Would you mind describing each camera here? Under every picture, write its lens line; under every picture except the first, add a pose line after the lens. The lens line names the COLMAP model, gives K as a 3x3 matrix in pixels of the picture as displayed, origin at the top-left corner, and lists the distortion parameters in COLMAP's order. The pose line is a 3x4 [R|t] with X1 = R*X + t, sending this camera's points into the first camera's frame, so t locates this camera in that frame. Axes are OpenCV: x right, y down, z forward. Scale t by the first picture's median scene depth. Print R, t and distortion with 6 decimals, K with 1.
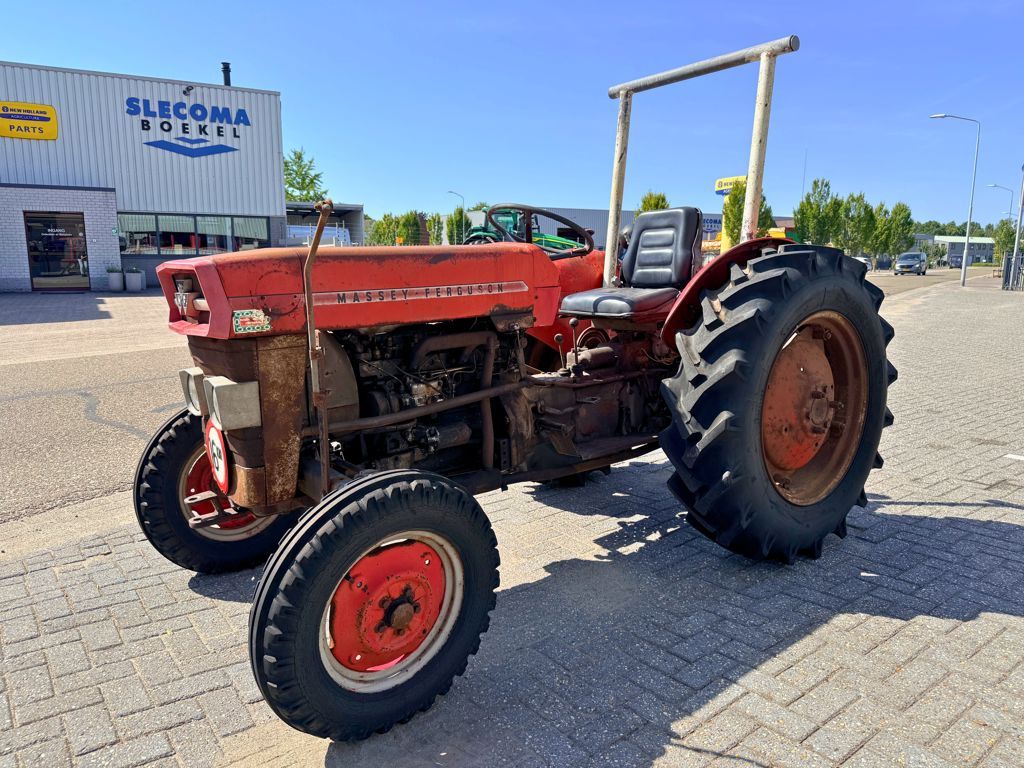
lens RADIAL K [[719.2, 0, 514.5], [0, 719.2, 389.7], [0, 0, 1]] dist [0.039645, -0.079062]
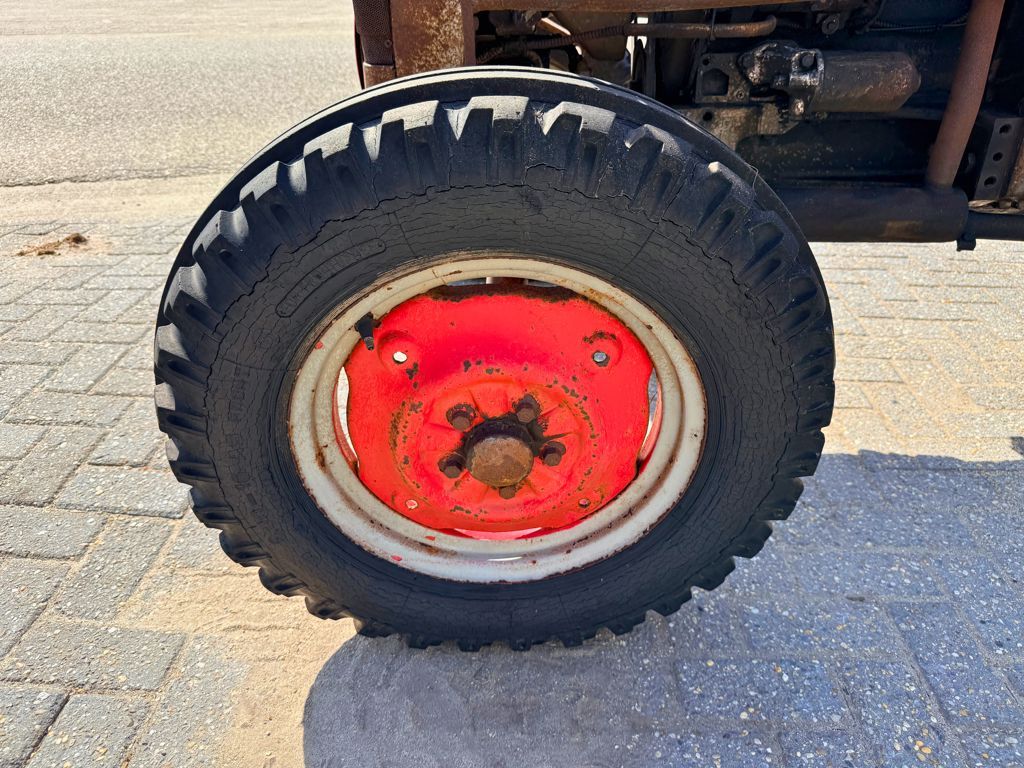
lens RADIAL K [[714.4, 0, 512.0], [0, 714.4, 384.0], [0, 0, 1]] dist [0.036354, -0.043258]
pose [[0.768772, 0.334409, -0.545123, 0.040315], [-0.126584, 0.915095, 0.382854, 0.089893], [0.626870, -0.225324, 0.745831, 0.538988]]
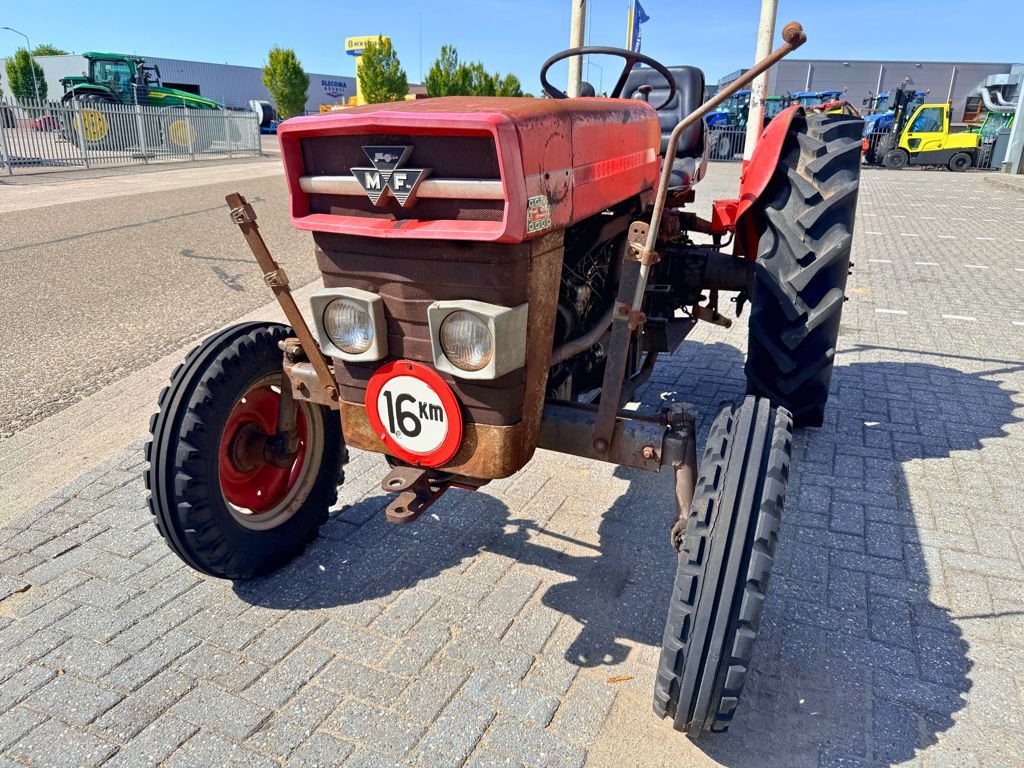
lens RADIAL K [[722.8, 0, 512.0], [0, 722.8, 384.0], [0, 0, 1]] dist [0.006274, -0.000299]
pose [[0.879173, -0.142640, 0.454652, -0.567087], [0.066424, 0.981515, 0.179488, -0.049325], [-0.471850, -0.127601, 0.872396, 0.321461]]
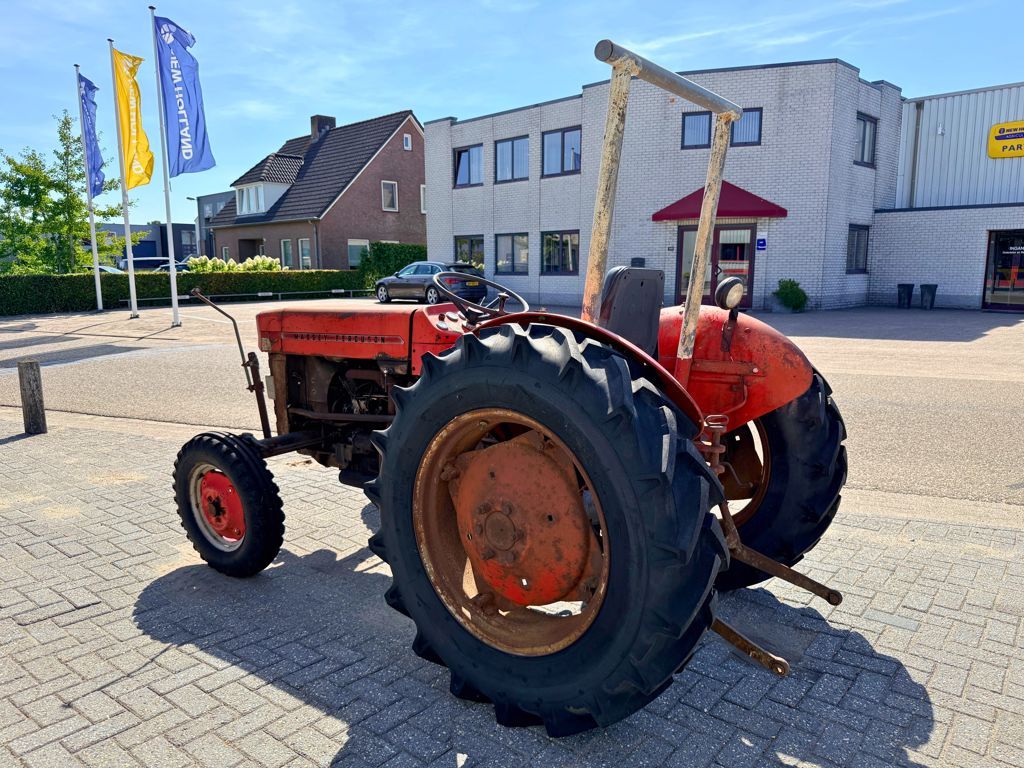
lens RADIAL K [[719.2, 0, 514.5], [0, 719.2, 389.7], [0, 0, 1]] dist [0.039645, -0.079062]
pose [[0.252434, 0.157929, -0.954639, 1.304317], [-0.171769, 0.978235, 0.116412, -0.247215], [0.952246, 0.134591, 0.274067, 0.887125]]
